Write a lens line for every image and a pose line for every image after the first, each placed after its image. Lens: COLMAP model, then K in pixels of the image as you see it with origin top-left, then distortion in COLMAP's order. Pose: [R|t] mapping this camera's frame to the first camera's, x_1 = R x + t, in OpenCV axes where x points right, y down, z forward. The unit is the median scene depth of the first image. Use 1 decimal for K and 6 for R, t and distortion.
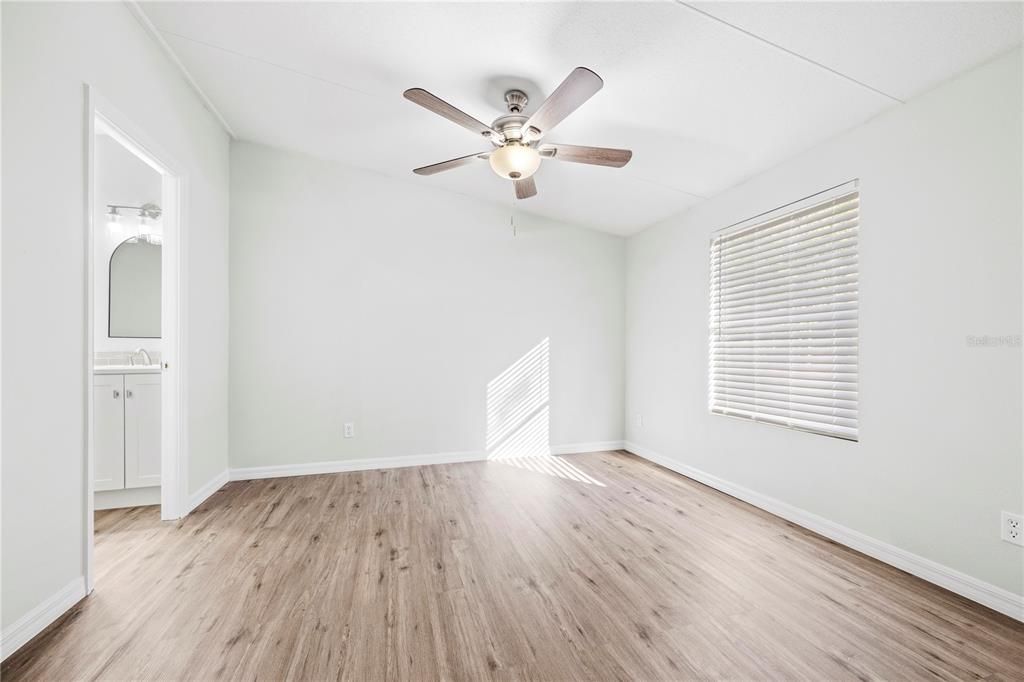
lens RADIAL K [[405.0, 0, 514.8], [0, 405.0, 345.7], [0, 0, 1]] dist [0.006007, -0.000343]
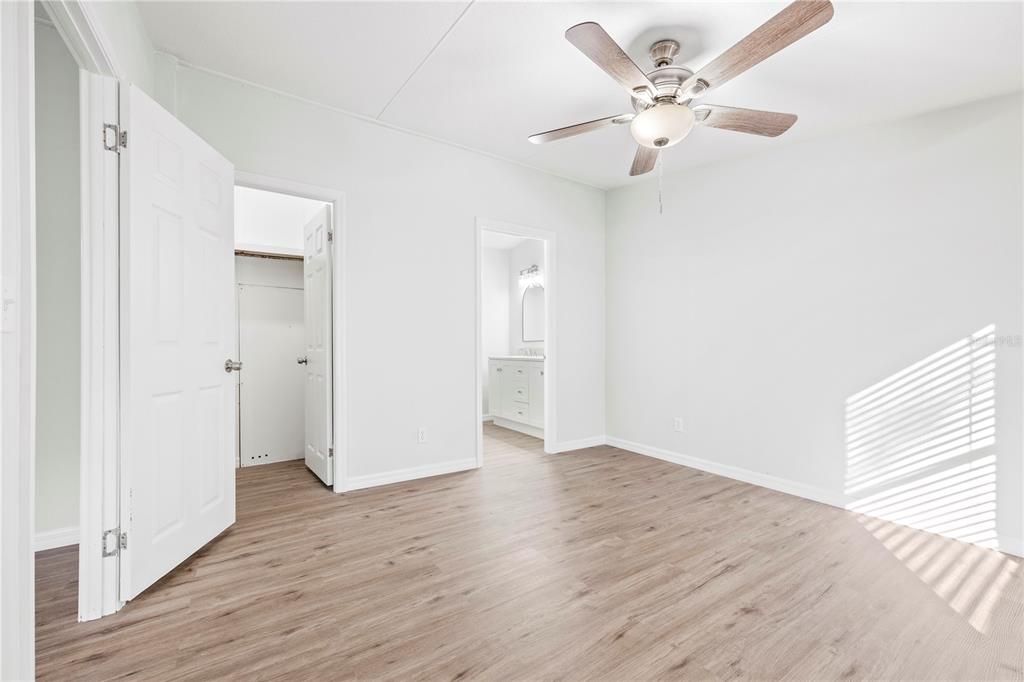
lens RADIAL K [[403.2, 0, 516.9], [0, 403.2, 351.4], [0, 0, 1]] dist [0.000394, 0.000066]
pose [[0.274715, 0.007212, -0.961499, 0.576945], [0.017345, 0.999772, 0.012455, -0.004445], [0.961369, -0.020099, 0.274527, 0.372255]]
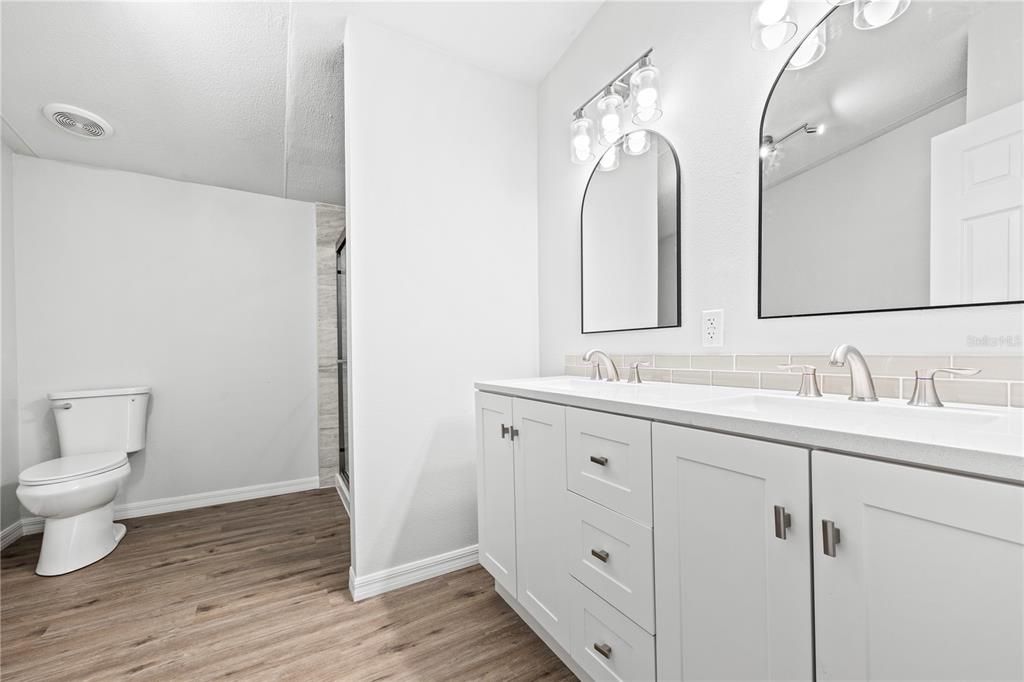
lens RADIAL K [[403.2, 0, 516.9], [0, 403.2, 351.4], [0, 0, 1]] dist [0.000394, 0.000066]
pose [[0.226510, -0.025715, -0.973669, -0.671742], [0.022181, 0.999528, -0.021237, 0.011676], [0.973756, -0.016786, 0.226973, 0.684087]]
